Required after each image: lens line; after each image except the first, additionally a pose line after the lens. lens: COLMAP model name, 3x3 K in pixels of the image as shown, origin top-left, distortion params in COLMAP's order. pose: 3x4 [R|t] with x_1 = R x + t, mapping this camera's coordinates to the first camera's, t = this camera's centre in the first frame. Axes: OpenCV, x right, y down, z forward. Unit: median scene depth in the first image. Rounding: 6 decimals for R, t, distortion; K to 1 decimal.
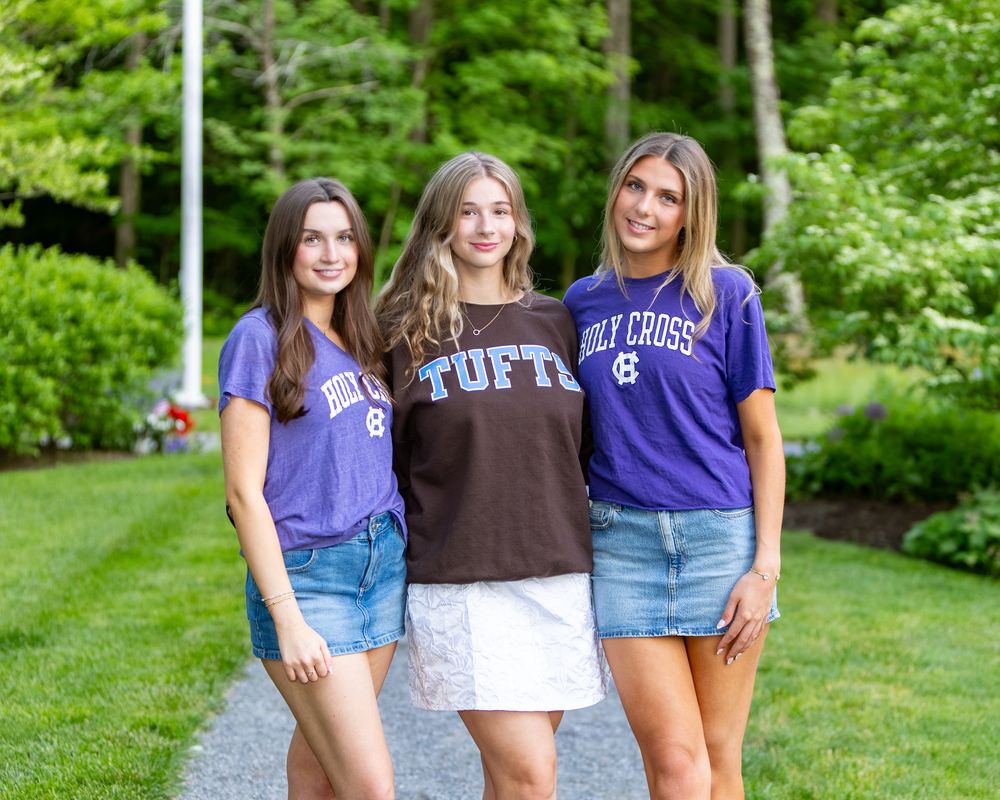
lens RADIAL K [[2330.7, 0, 463.5], [0, 2330.7, 398.8], [0, 0, 1]] dist [0.033858, -0.137286]
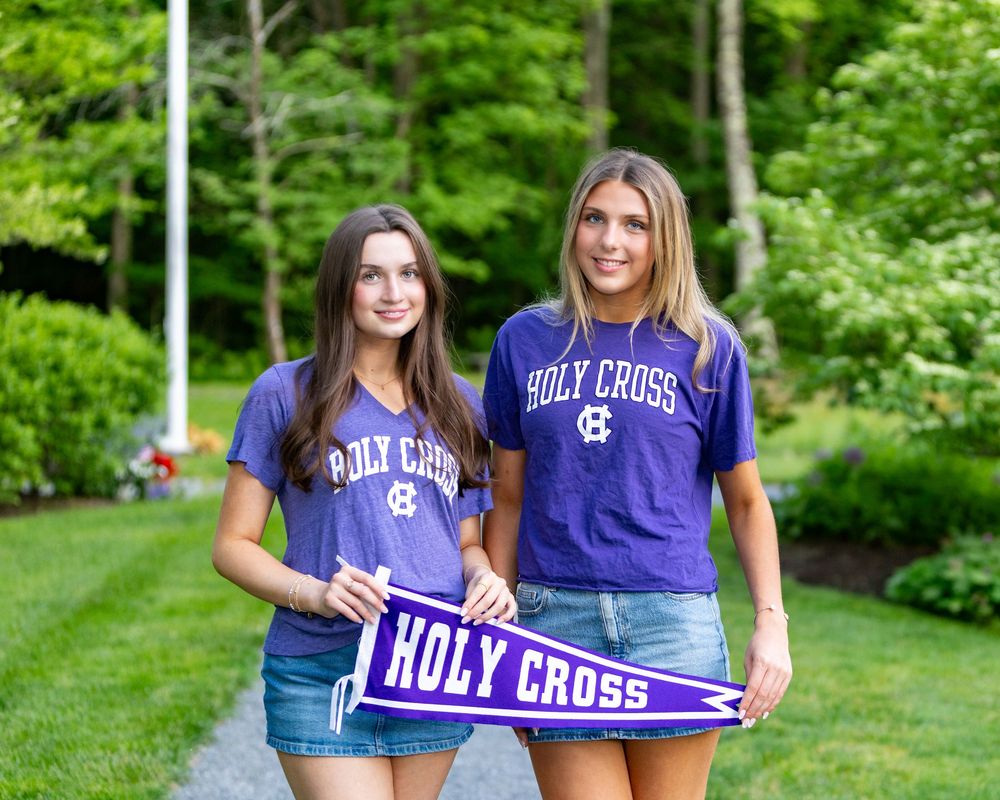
lens RADIAL K [[2051.5, 0, 522.2], [0, 2051.5, 399.2], [0, 0, 1]] dist [0.025282, 0.016742]
pose [[0.999482, -0.004192, 0.031904, 0.005622], [0.004668, 0.999878, -0.014876, -0.006786], [-0.031838, 0.015018, 0.999380, 0.125205]]
